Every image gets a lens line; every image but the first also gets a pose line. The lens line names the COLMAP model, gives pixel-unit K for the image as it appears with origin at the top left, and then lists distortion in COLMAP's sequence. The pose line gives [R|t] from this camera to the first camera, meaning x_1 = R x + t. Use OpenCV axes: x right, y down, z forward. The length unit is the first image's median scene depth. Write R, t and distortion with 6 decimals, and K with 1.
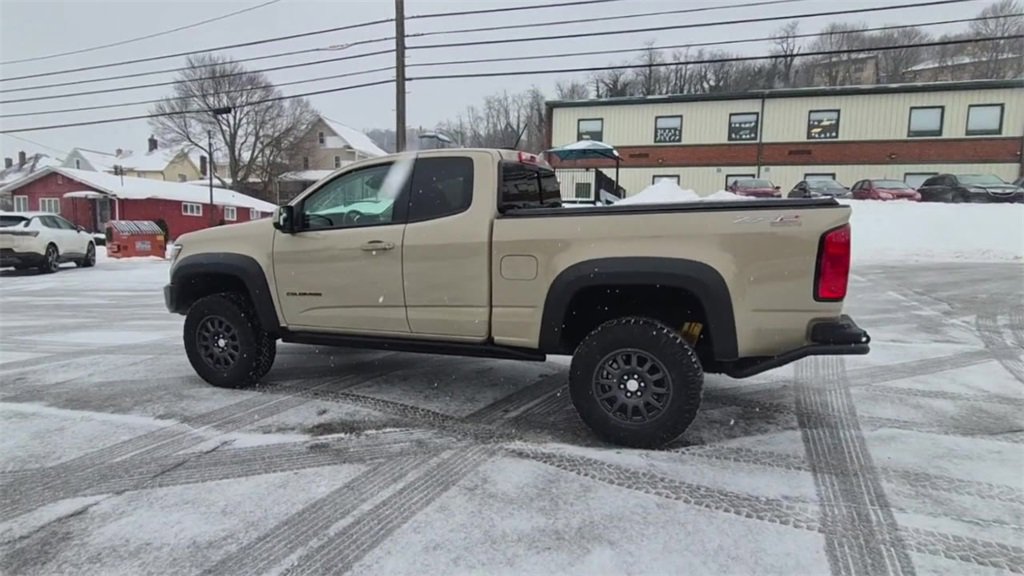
lens RADIAL K [[550.4, 0, 519.6], [0, 550.4, 284.7], [0, 0, 1]] dist [0.003693, -0.000069]
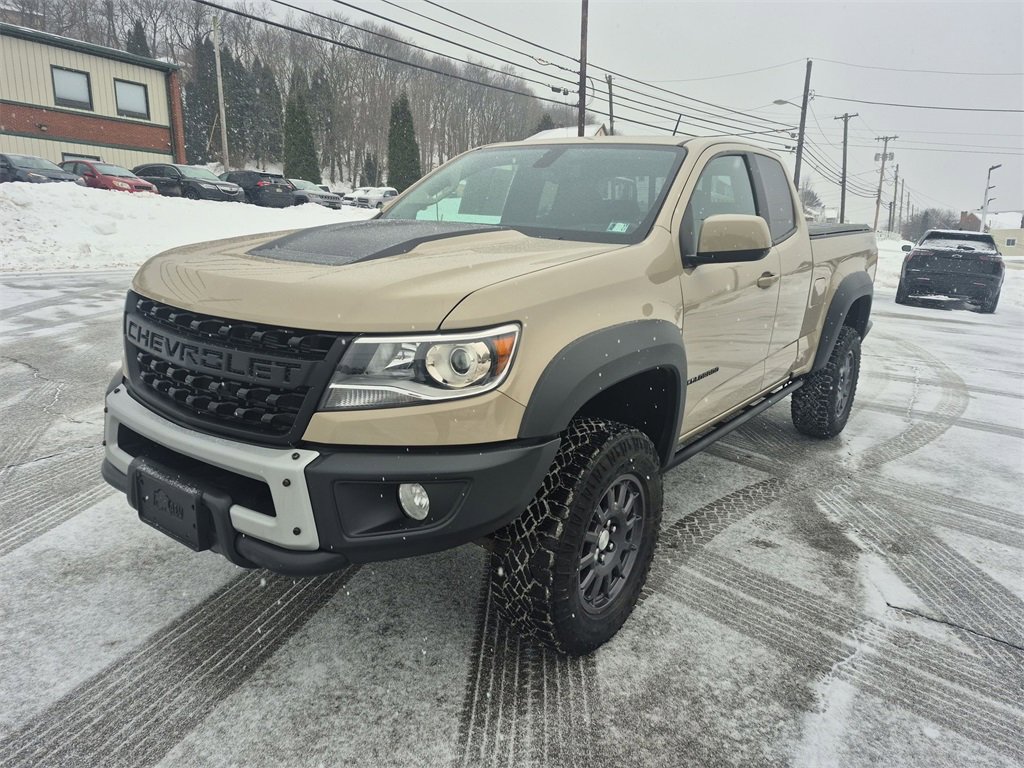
lens RADIAL K [[702.3, 0, 509.5], [0, 702.3, 368.3], [0, 0, 1]] dist [0.069476, -0.059795]
pose [[0.279079, -0.182416, 0.942783, -1.202629], [0.087661, 0.982531, 0.164158, -0.134255], [-0.956259, 0.036832, 0.290195, 1.049014]]
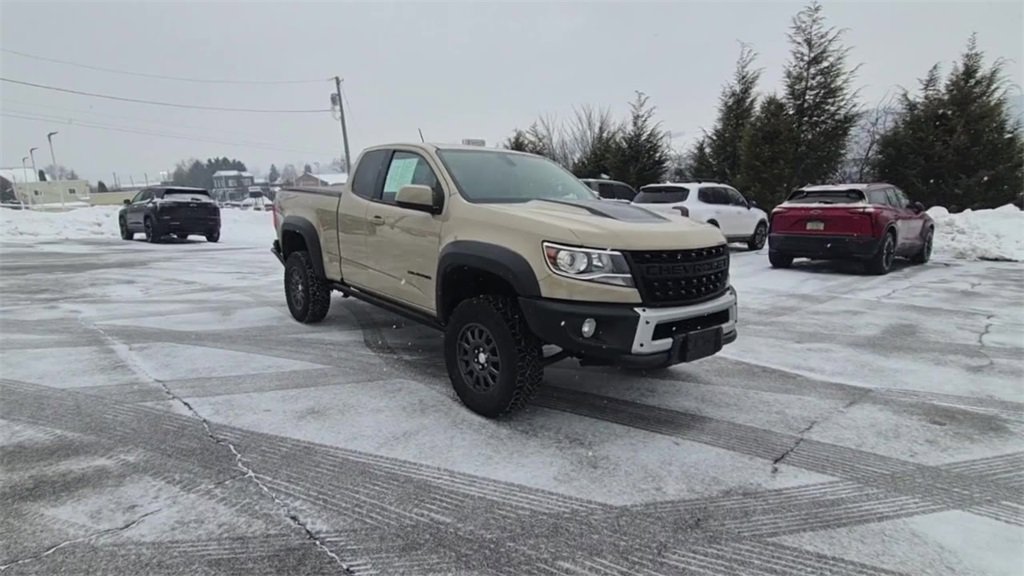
lens RADIAL K [[548.0, 0, 499.0], [0, 548.0, 291.0], [0, 0, 1]] dist [0.001892, -0.000773]
pose [[-0.858341, -0.092485, 0.504675, -0.935717], [0.063971, 0.956654, 0.284113, -0.308755], [-0.509075, 0.276151, -0.815219, 2.297720]]
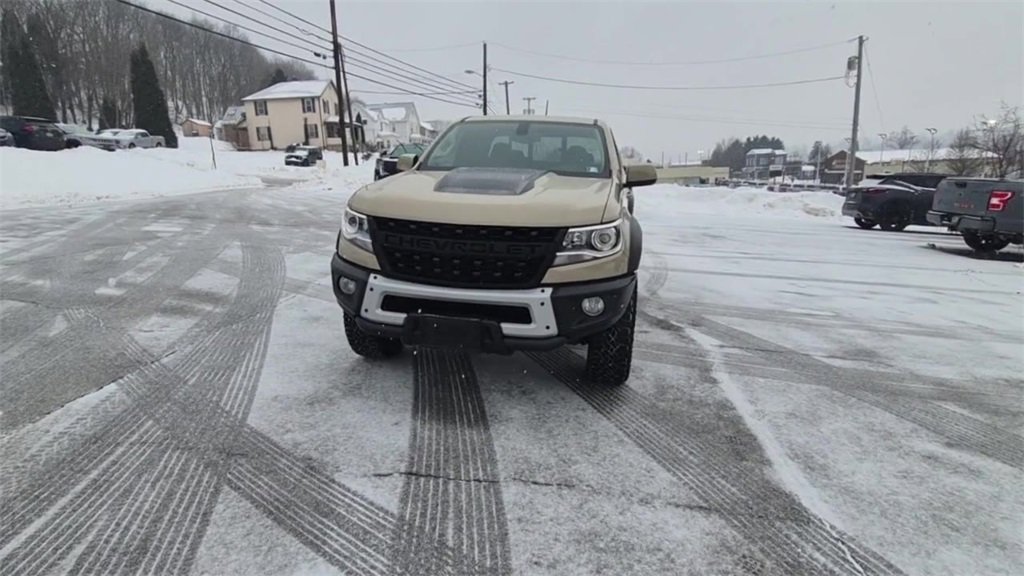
lens RADIAL K [[548.0, 0, 499.0], [0, 548.0, 291.0], [0, 0, 1]] dist [0.001892, -0.000773]
pose [[-0.141390, -0.223242, 0.964454, -1.509857], [0.109836, 0.964689, 0.239398, -0.194081], [-0.983842, 0.139781, -0.111877, 1.468350]]
